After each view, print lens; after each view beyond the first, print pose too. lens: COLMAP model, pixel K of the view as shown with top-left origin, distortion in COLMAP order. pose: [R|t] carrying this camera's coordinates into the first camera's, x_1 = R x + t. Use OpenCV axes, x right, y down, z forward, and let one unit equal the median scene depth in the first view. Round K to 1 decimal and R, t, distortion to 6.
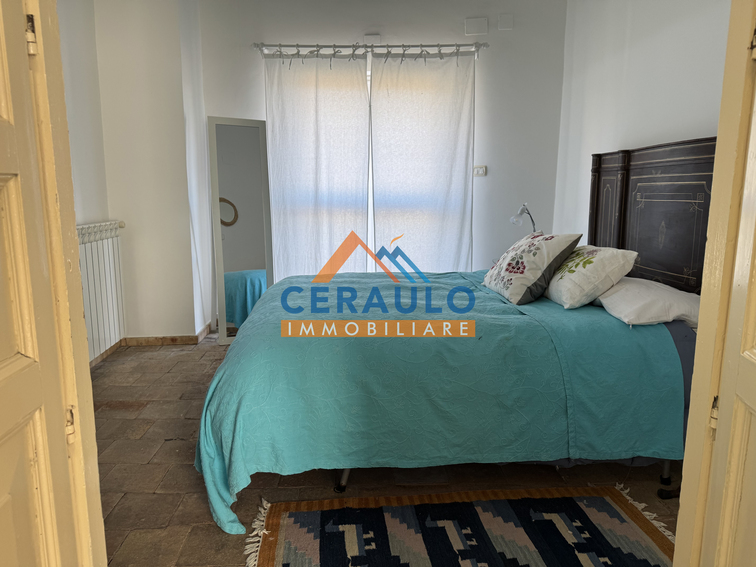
lens RADIAL K [[533.5, 0, 377.8], [0, 533.5, 283.6], [0, 0, 1]] dist [0.038070, -0.021861]
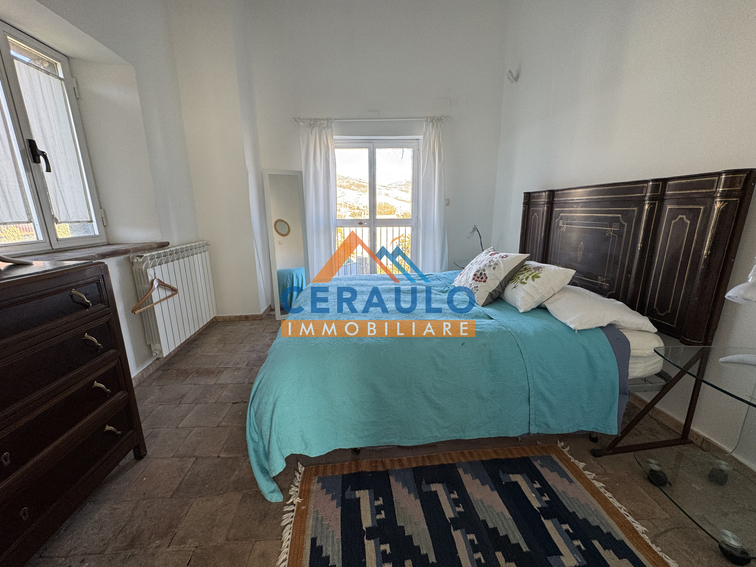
lens RADIAL K [[301.8, 0, 377.1], [0, 301.8, 282.9], [0, 0, 1]] dist [-0.000899, 0.000400]
pose [[0.999915, -0.012770, 0.002512, -0.014956], [0.012570, 0.997609, 0.067960, -0.097108], [-0.003374, -0.067922, 0.997685, 0.288336]]
